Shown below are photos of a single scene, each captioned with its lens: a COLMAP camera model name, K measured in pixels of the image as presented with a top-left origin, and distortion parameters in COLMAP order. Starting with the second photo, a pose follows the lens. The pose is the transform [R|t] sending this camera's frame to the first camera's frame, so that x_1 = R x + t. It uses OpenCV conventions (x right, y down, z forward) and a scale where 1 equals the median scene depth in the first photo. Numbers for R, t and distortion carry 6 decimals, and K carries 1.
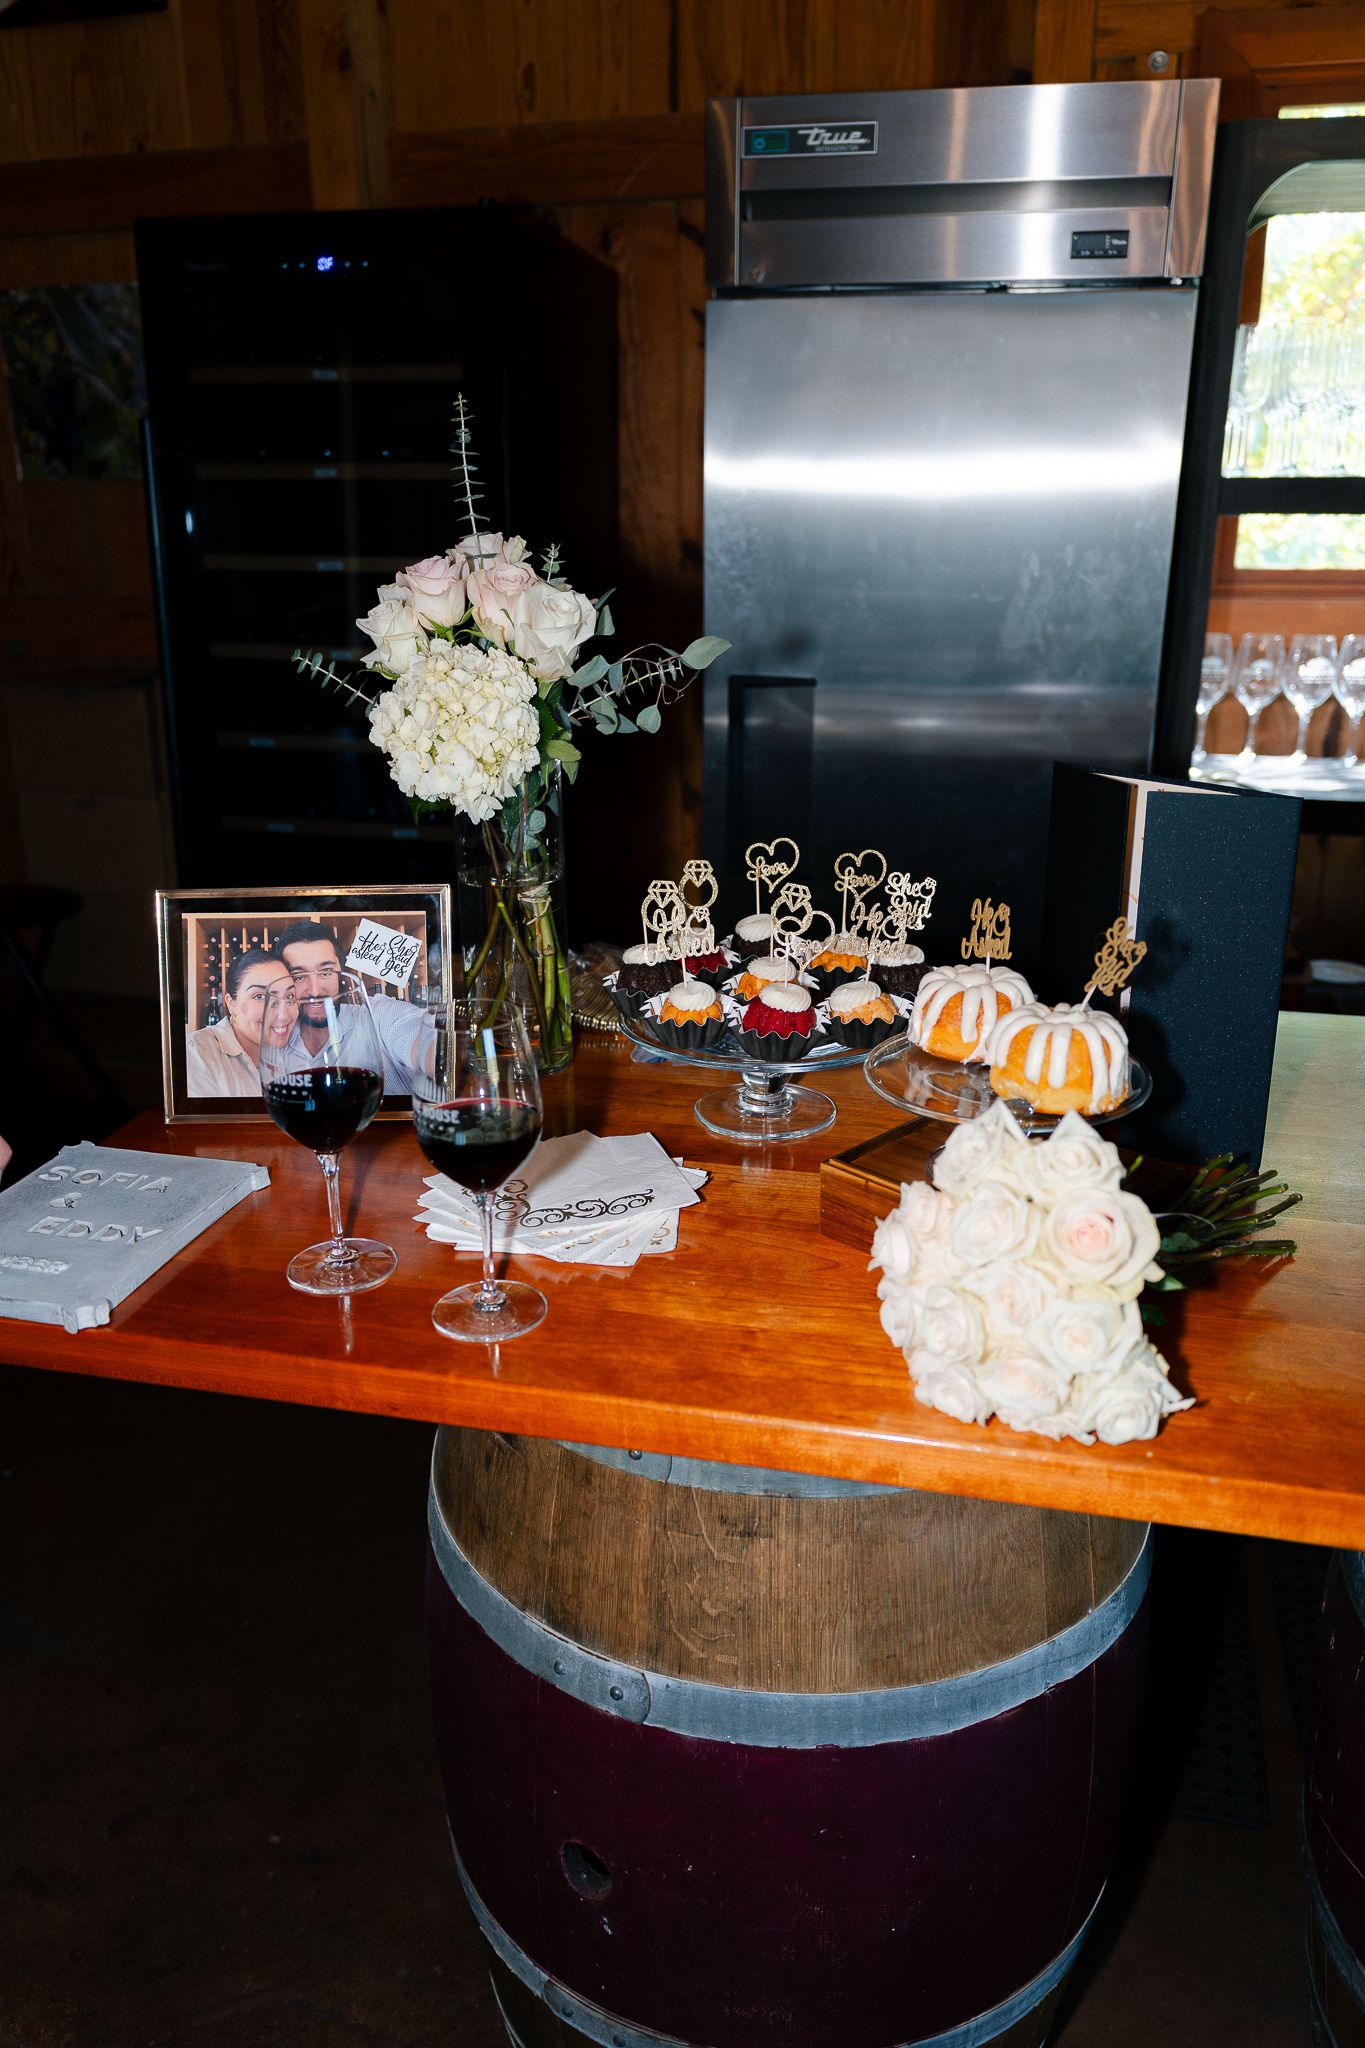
lens RADIAL K [[1589.7, 0, 642.5], [0, 1589.7, 1023.7], [0, 0, 1]] dist [0.007115, 0.002816]
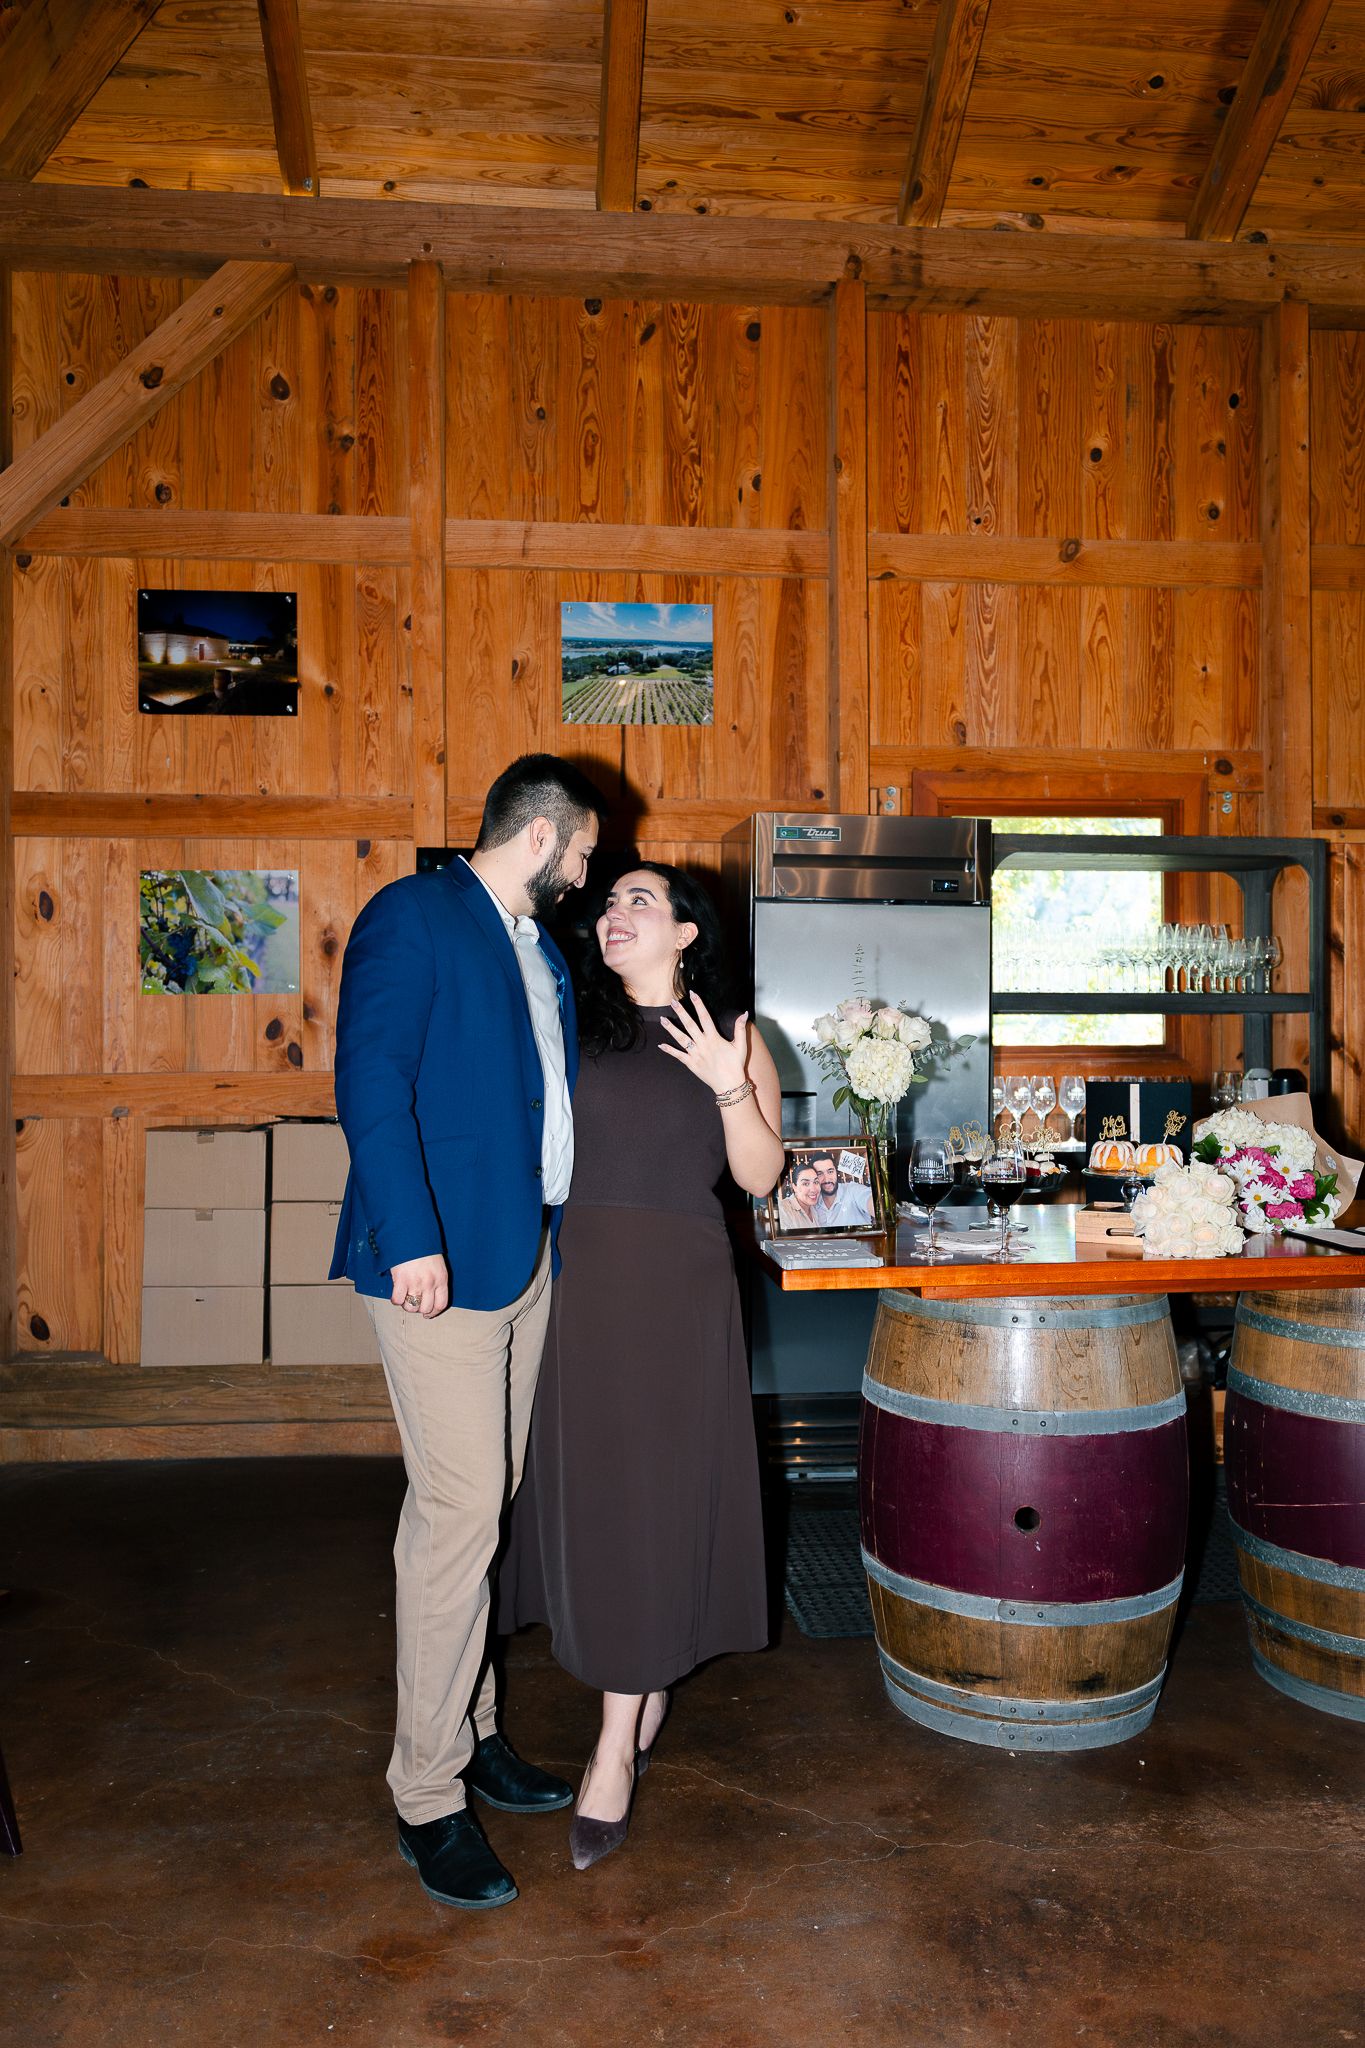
lens RADIAL K [[1559.5, 0, 682.5], [0, 1559.5, 1024.0], [0, 0, 1]] dist [0.005143, -0.004516]
pose [[0.938414, 0.011128, 0.345335, -0.437365], [0.103533, 0.944498, -0.311777, 0.165482], [-0.329637, 0.328330, 0.885177, -0.374463]]
